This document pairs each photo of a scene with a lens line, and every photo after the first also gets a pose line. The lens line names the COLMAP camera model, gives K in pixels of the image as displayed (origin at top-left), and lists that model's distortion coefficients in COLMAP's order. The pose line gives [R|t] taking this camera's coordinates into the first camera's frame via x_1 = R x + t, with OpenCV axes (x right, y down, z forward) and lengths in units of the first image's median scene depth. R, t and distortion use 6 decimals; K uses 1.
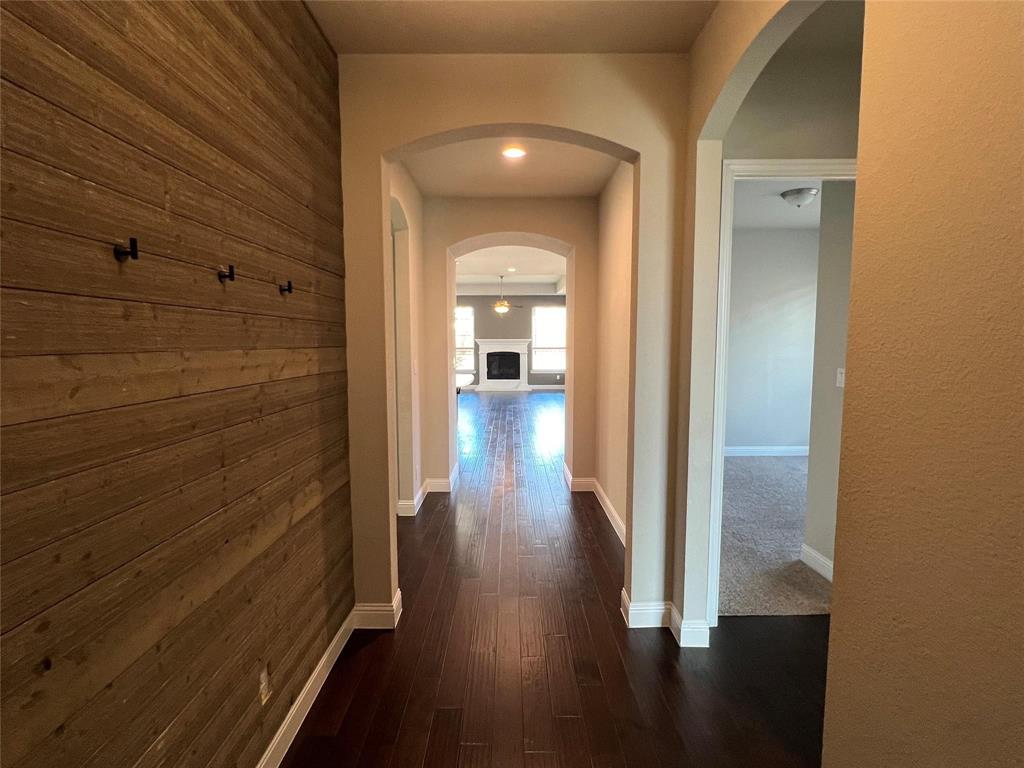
lens RADIAL K [[526.9, 0, 511.3], [0, 526.9, 385.6], [0, 0, 1]] dist [0.003021, 0.000251]
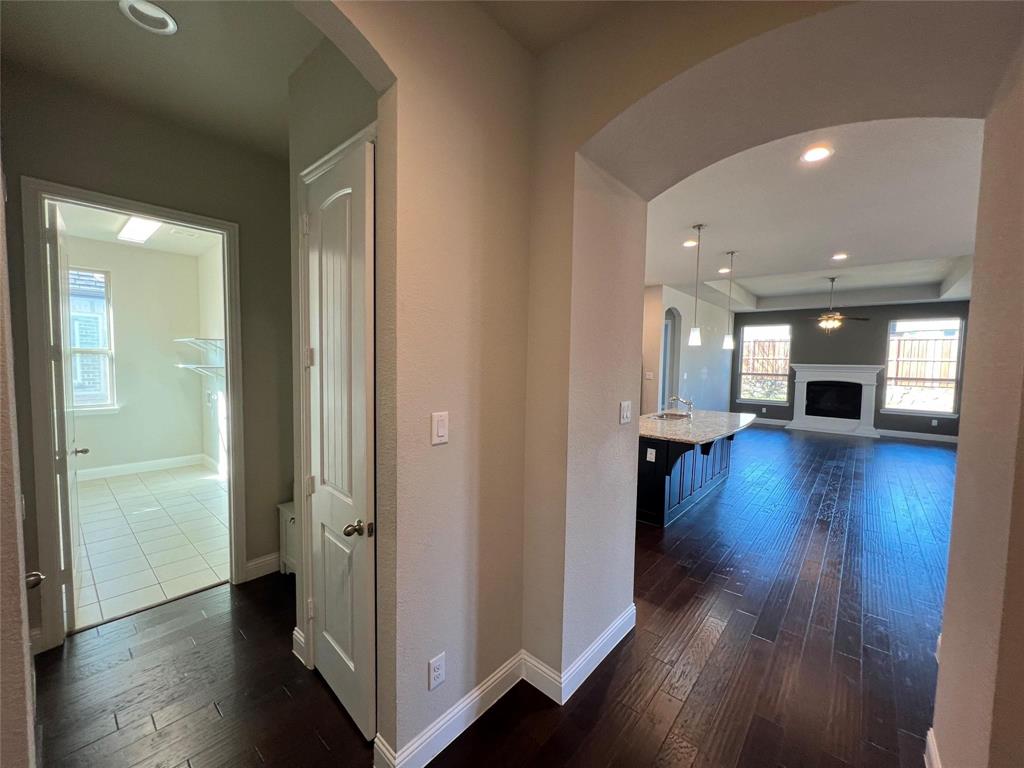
lens RADIAL K [[409.5, 0, 509.0], [0, 409.5, 383.3], [0, 0, 1]] dist [0.002053, 0.000199]
pose [[0.751079, 0.054003, -0.658000, 0.022382], [-0.076336, 0.997068, -0.005303, -0.022226], [0.655785, 0.054213, 0.752999, 0.242191]]
